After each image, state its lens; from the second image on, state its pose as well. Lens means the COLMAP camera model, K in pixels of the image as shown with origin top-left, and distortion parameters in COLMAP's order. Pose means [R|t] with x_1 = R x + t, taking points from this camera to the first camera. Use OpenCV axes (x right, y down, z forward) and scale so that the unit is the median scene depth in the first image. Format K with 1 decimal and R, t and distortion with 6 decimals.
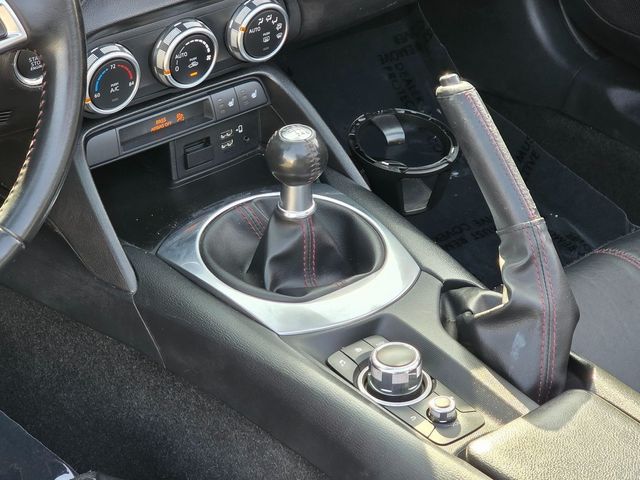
lens RADIAL K [[1707.3, 0, 320.0], [0, 1707.3, 240.0], [0, 0, 1]] dist [-0.946317, 15.020524]
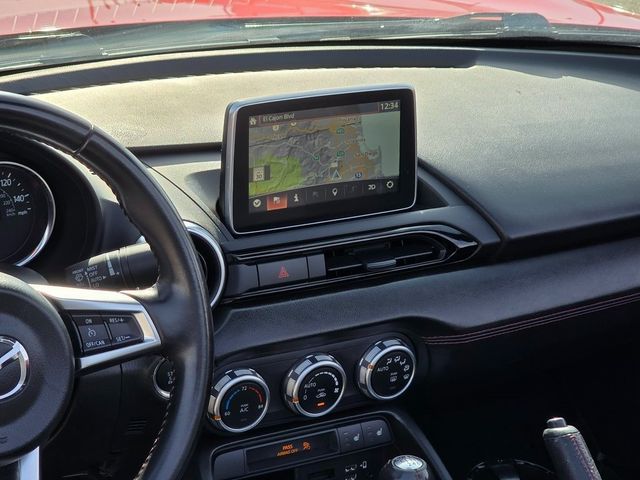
lens RADIAL K [[1707.3, 0, 320.0], [0, 1707.3, 240.0], [0, 0, 1]] dist [-0.946317, 15.020524]
pose [[0.990742, 0.068232, -0.117366, 0.043214], [-0.093871, 0.968852, -0.229158, 0.046453], [0.098074, 0.238054, 0.966288, -0.054990]]
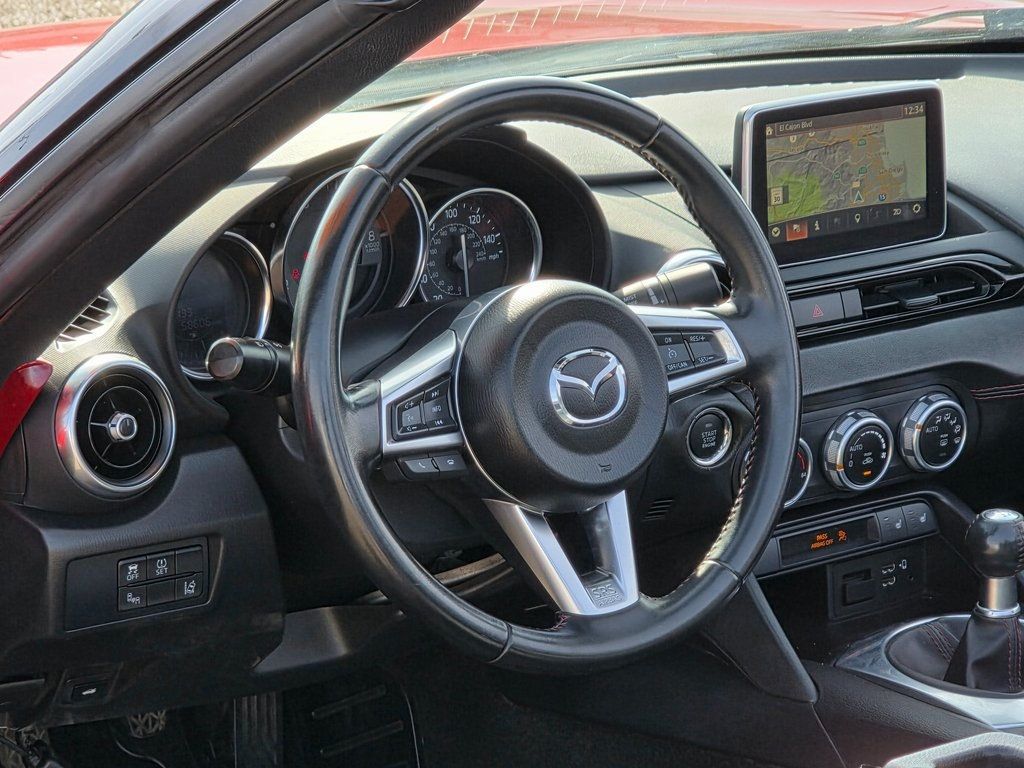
lens RADIAL K [[3243.6, 0, 512.0], [0, 3243.6, 384.0], [0, 0, 1]] dist [-0.264121, 2.035267]
pose [[0.998919, -0.005334, -0.046177, -0.183211], [-0.008640, 0.954777, -0.297199, 0.359272], [0.045674, 0.297276, 0.953698, -0.617233]]
